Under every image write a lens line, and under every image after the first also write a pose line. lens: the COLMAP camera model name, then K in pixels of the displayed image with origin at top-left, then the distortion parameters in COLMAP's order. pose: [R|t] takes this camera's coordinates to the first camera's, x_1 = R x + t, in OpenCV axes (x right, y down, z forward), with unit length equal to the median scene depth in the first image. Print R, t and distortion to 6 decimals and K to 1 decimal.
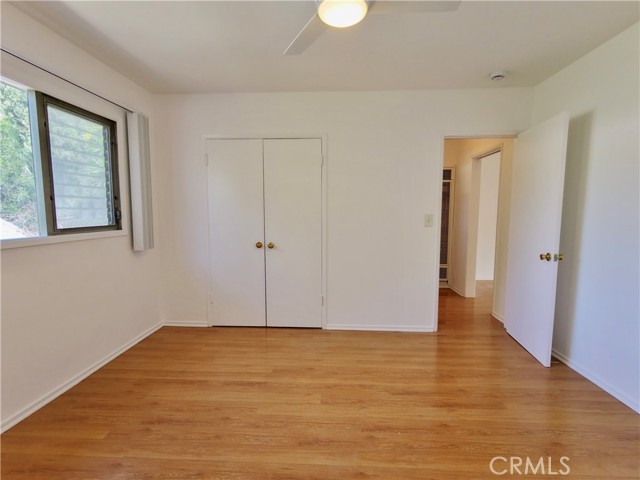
lens RADIAL K [[306.9, 0, 320.0], [0, 306.9, 240.0], [0, 0, 1]] dist [0.000304, 0.001467]
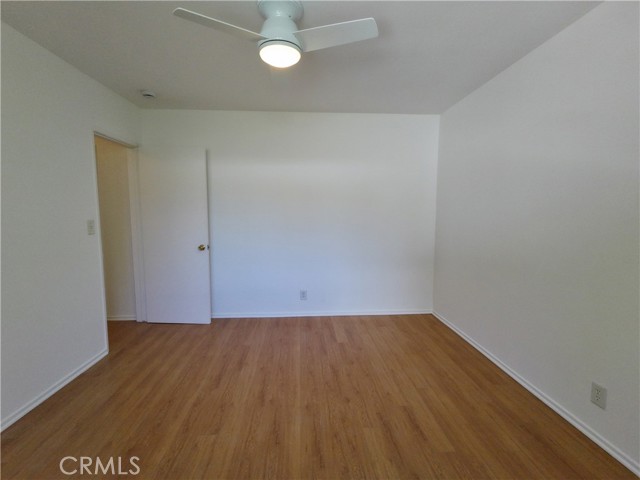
lens RADIAL K [[306.9, 0, 320.0], [0, 306.9, 240.0], [0, 0, 1]] dist [0.000304, 0.001467]
pose [[-0.108567, -0.088584, 0.990134, -0.843184], [0.094374, 0.990605, 0.098974, -0.082056], [-0.989599, 0.104188, -0.099187, 0.719121]]
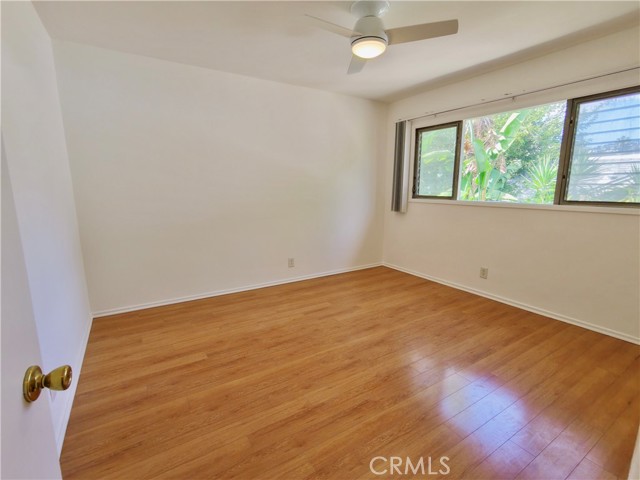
lens RADIAL K [[306.9, 0, 320.0], [0, 306.9, 240.0], [0, 0, 1]] dist [0.000304, 0.001467]
pose [[-0.819584, 0.100794, -0.564023, 0.816597], [-0.054309, 0.966306, 0.251601, -0.153043], [0.570379, 0.236840, -0.786495, 1.545045]]
